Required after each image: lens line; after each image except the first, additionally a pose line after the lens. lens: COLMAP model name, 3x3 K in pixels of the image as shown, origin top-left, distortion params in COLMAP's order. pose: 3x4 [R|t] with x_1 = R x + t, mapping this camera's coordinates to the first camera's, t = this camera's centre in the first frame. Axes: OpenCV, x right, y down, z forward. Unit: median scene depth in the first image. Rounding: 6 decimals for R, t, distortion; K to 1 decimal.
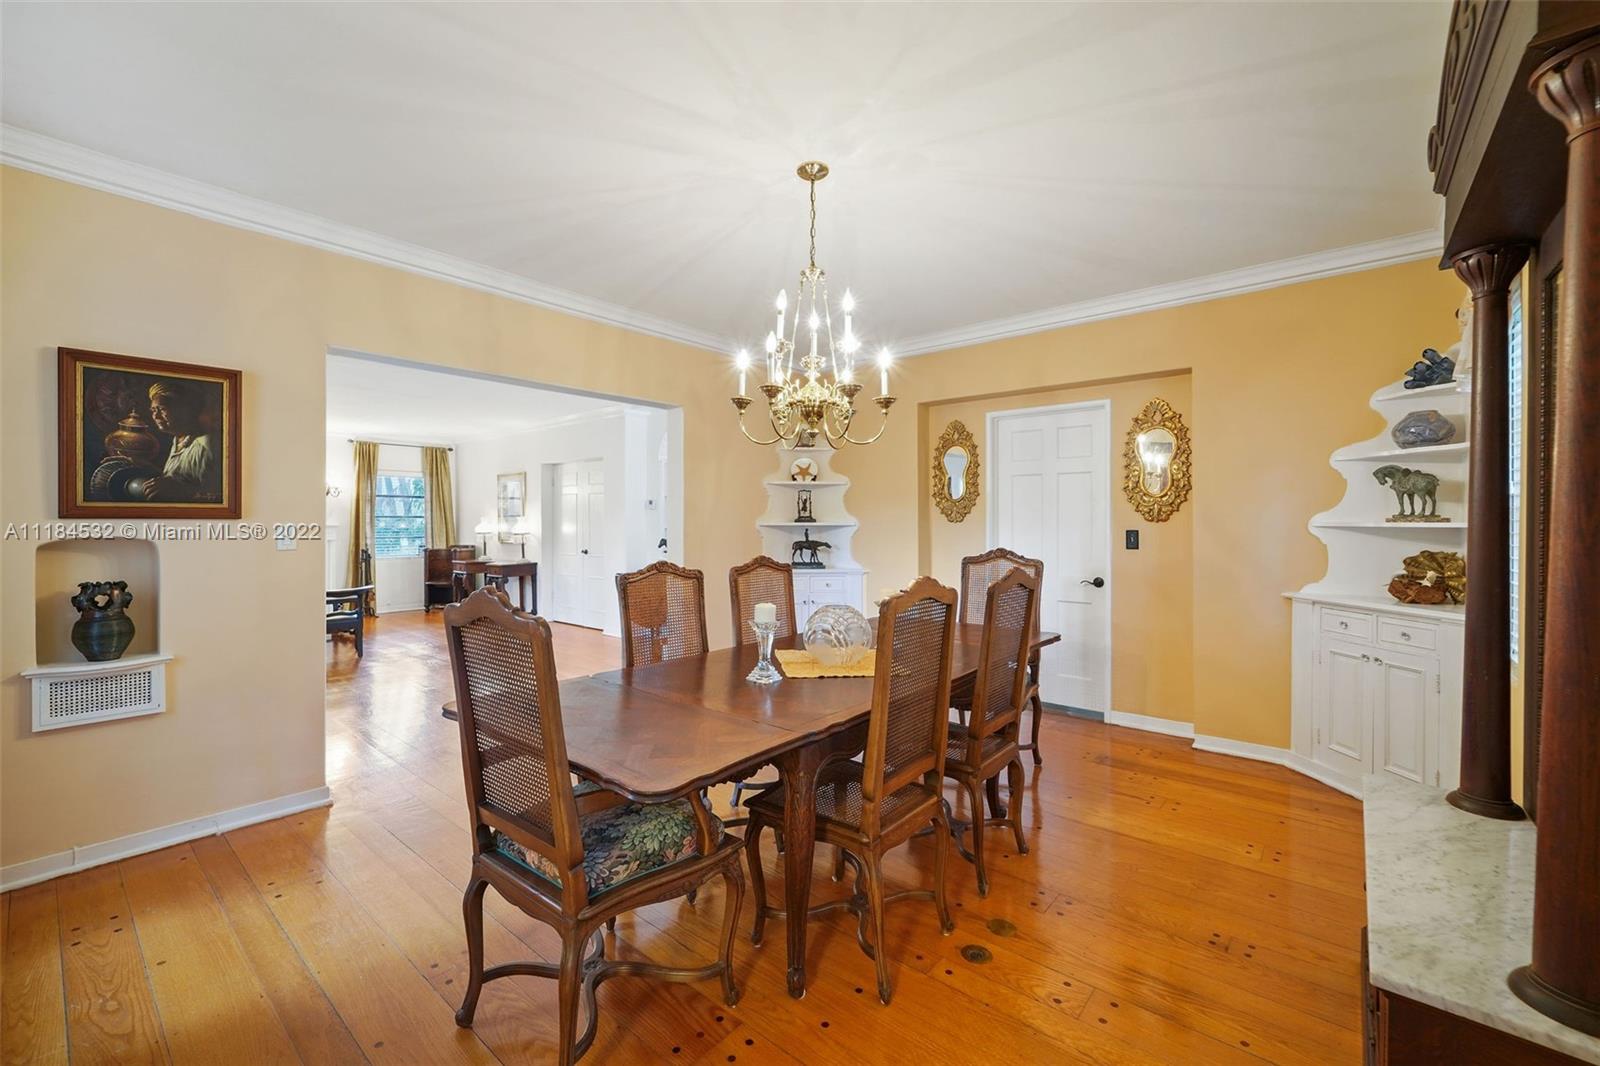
lens RADIAL K [[651.4, 0, 806.2], [0, 651.4, 526.8], [0, 0, 1]] dist [-0.001594, -0.000046]
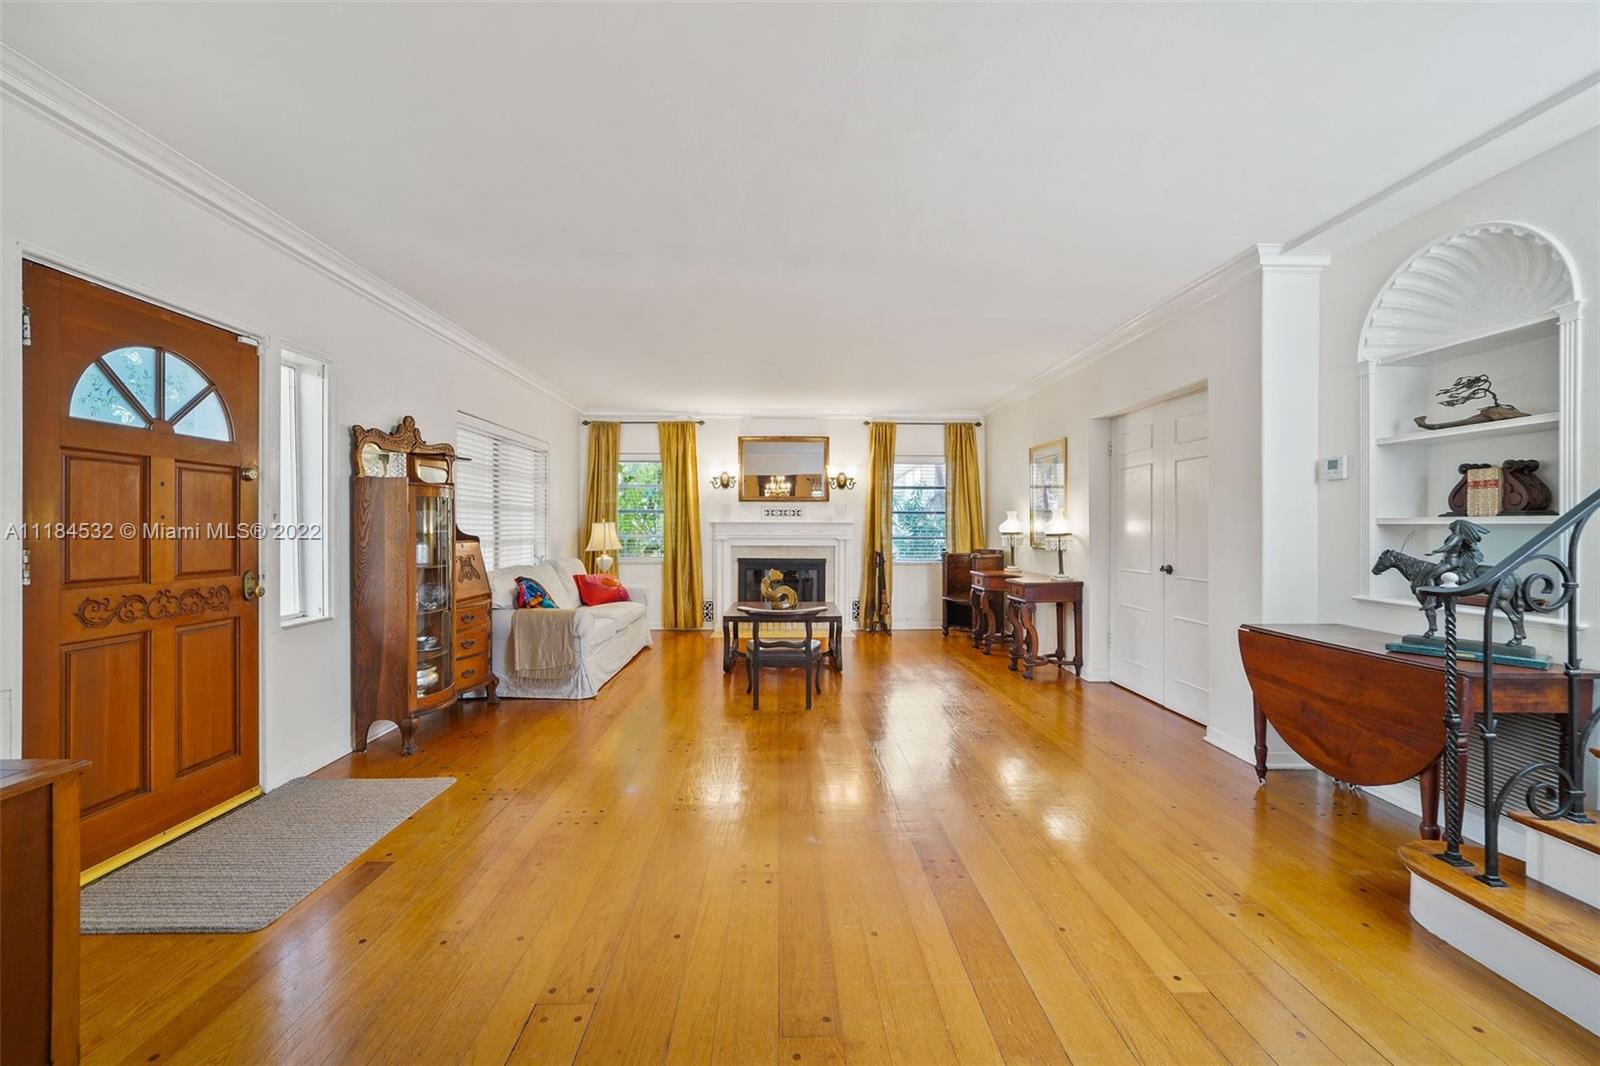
lens RADIAL K [[651.4, 0, 804.3], [0, 651.4, 523.8], [0, 0, 1]] dist [-0.001594, -0.000046]
pose [[0.667295, -0.001189, -0.744792, -0.124107], [-0.005318, 0.999966, -0.006362, 0.004926], [0.744774, 0.008206, 0.667266, 0.372333]]
